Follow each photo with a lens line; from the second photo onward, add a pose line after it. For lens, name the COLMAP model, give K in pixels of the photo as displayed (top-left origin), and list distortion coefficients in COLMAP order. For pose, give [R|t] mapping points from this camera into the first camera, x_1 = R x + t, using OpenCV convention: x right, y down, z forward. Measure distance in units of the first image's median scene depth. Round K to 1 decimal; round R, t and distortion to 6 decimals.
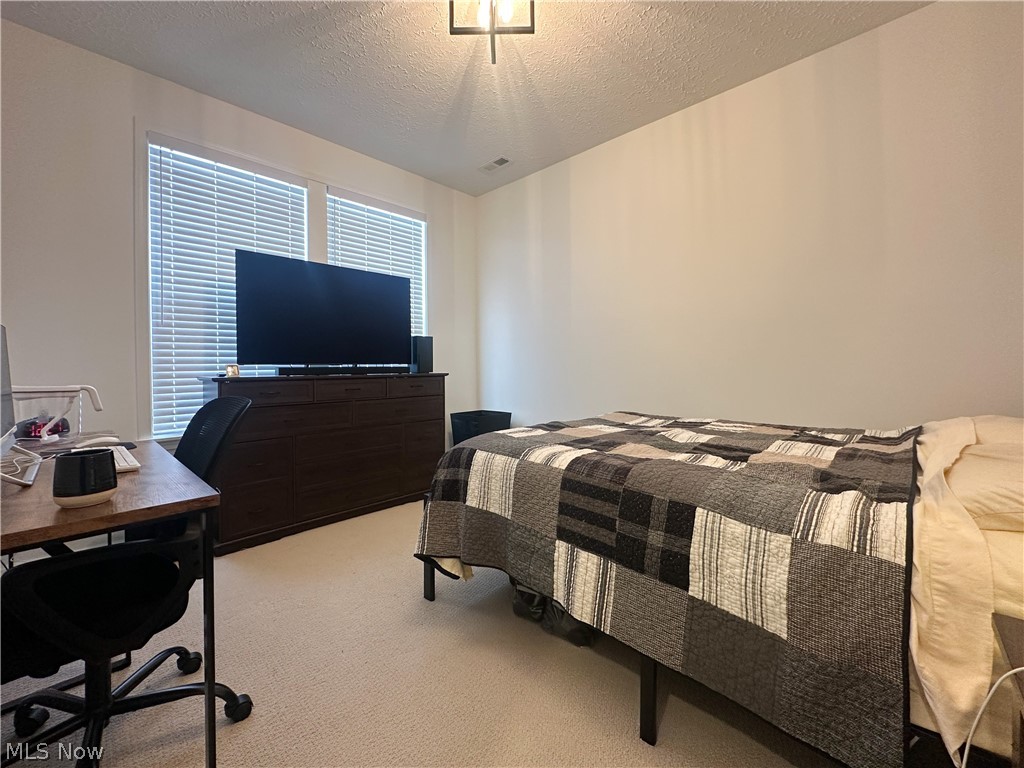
lens RADIAL K [[418.4, 0, 513.4], [0, 418.4, 374.3], [0, 0, 1]] dist [0.001204, -0.000223]
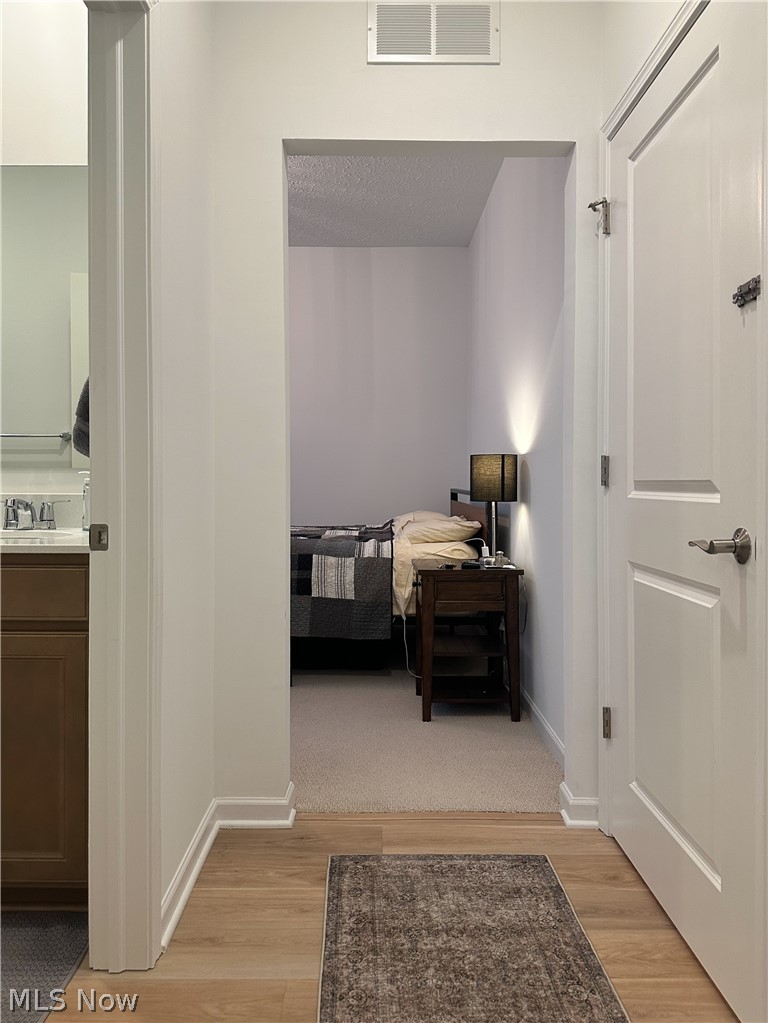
lens RADIAL K [[726.2, 0, 382.5], [0, 726.2, 507.1], [0, 0, 1]] dist [-0.000107, 0.000000]
pose [[0.720150, -0.012593, 0.693704, -1.964055], [0.003696, 0.999891, 0.014314, 0.060244], [-0.693808, -0.007745, 0.720118, -1.947416]]
